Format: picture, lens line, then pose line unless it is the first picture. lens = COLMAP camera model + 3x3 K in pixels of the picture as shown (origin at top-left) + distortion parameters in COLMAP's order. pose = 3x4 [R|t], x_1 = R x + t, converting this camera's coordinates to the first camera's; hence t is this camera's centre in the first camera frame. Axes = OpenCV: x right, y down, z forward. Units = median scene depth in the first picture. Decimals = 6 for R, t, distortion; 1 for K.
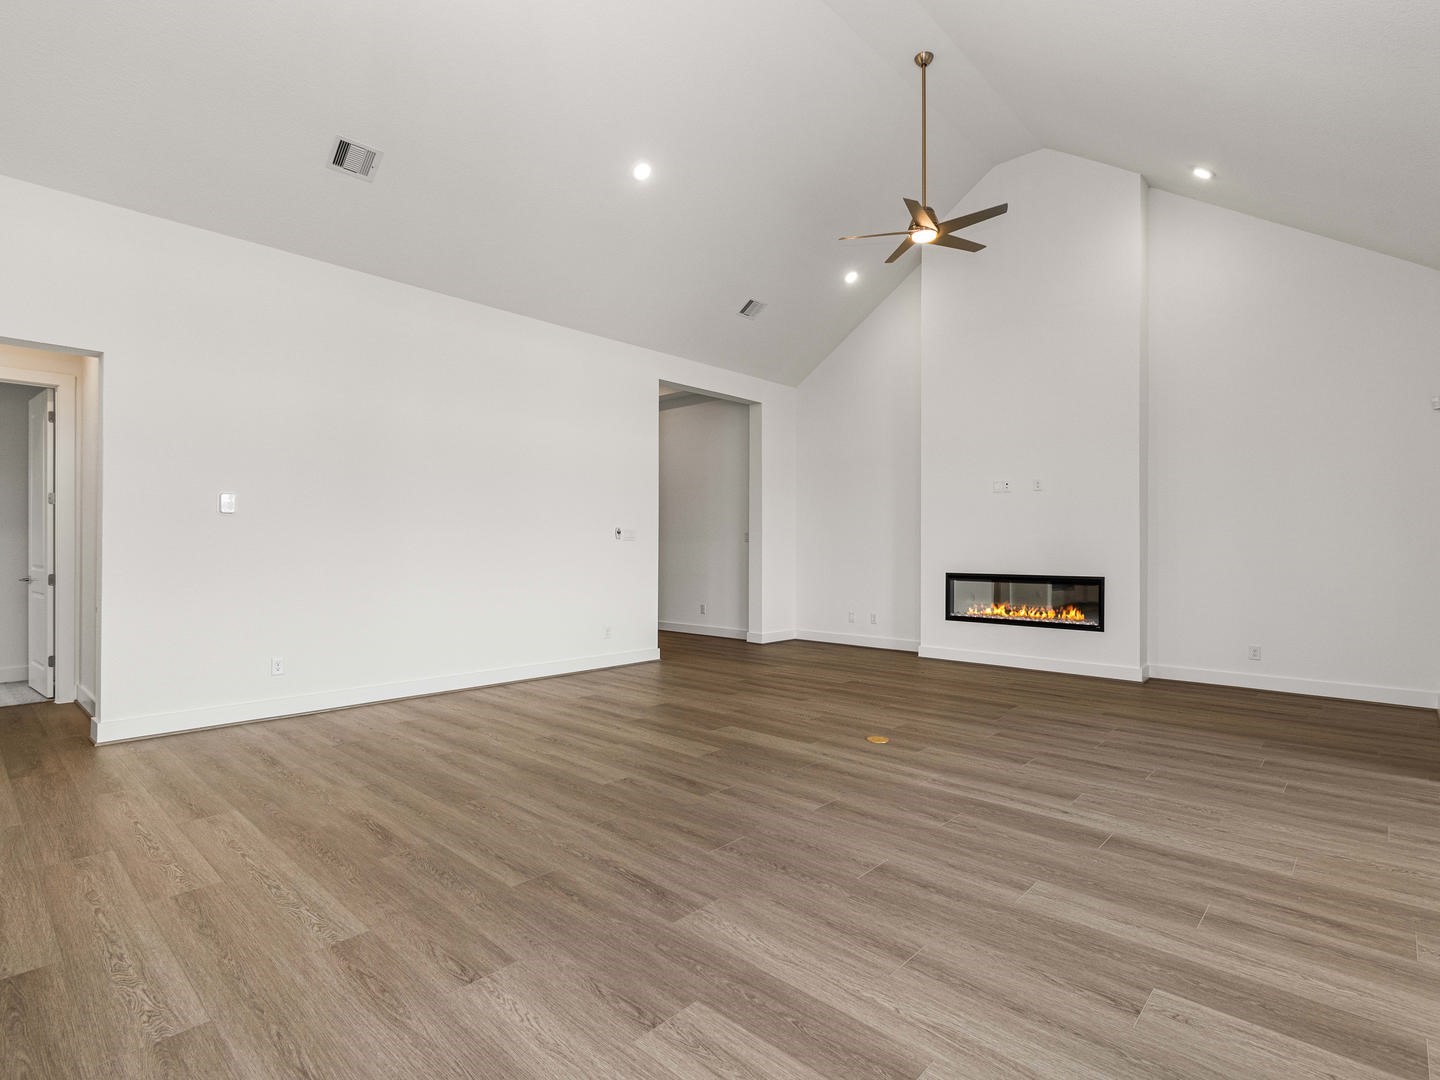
lens RADIAL K [[713.9, 0, 720.4], [0, 713.9, 545.4], [0, 0, 1]] dist [-0.000929, 0.001040]
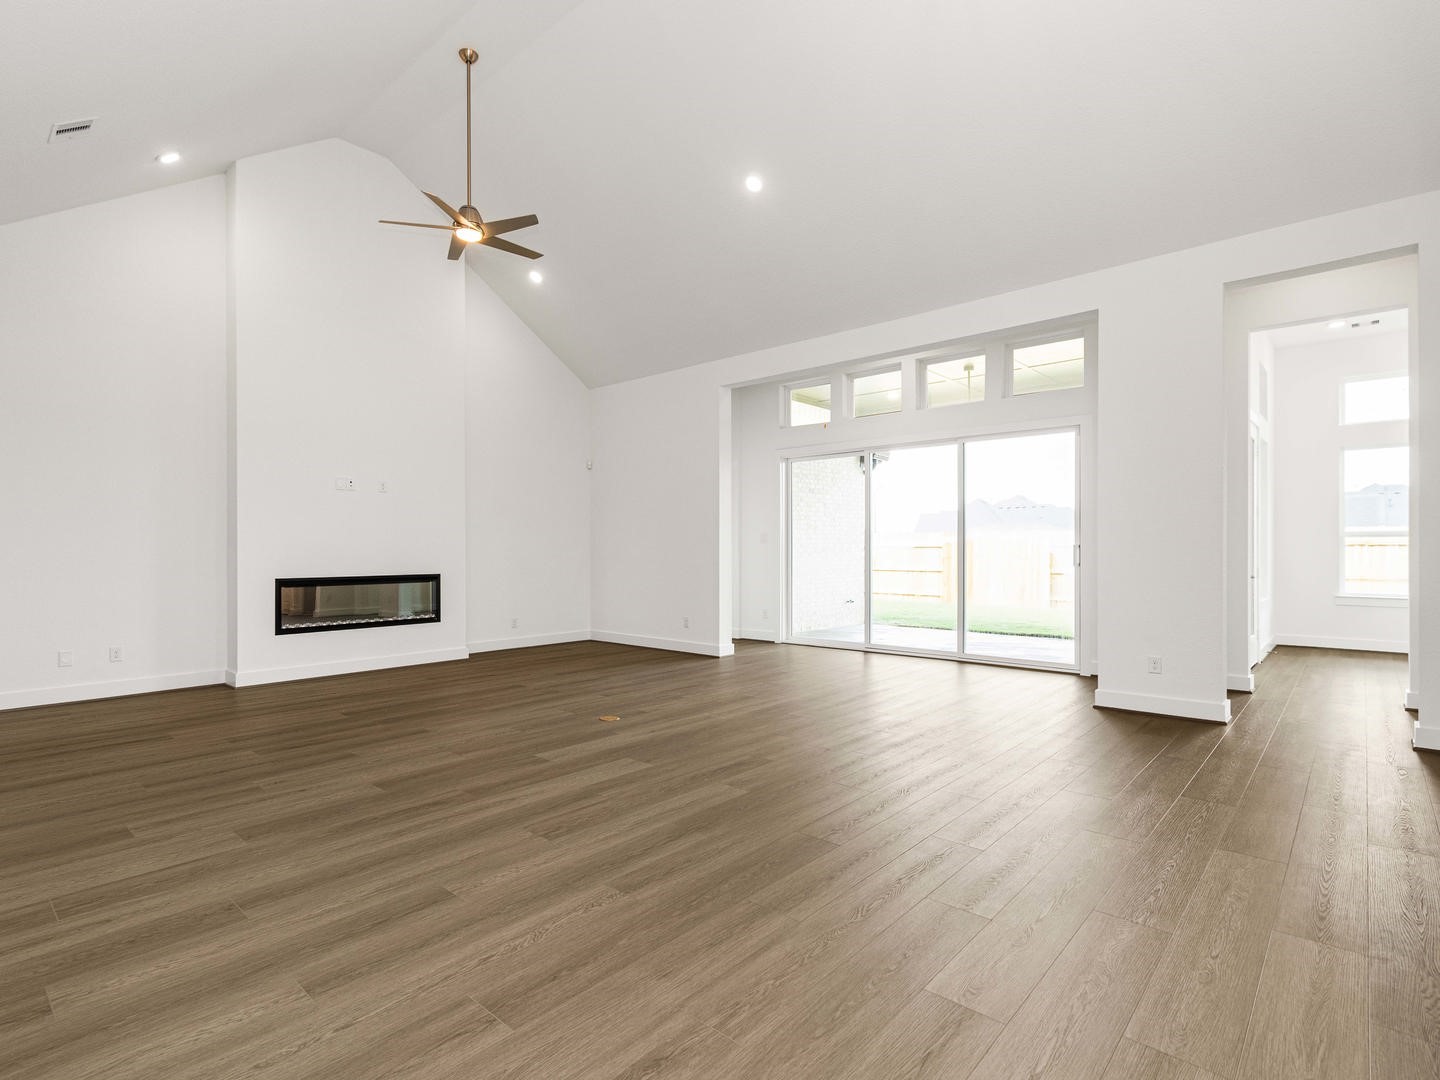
lens RADIAL K [[713.9, 0, 720.4], [0, 713.9, 545.4], [0, 0, 1]] dist [-0.000929, 0.001040]
pose [[-0.005553, 0.001790, 0.999983, -0.887929], [0.001376, 0.999997, -0.001783, 0.002324], [-0.999984, 0.001366, -0.005556, 0.818845]]
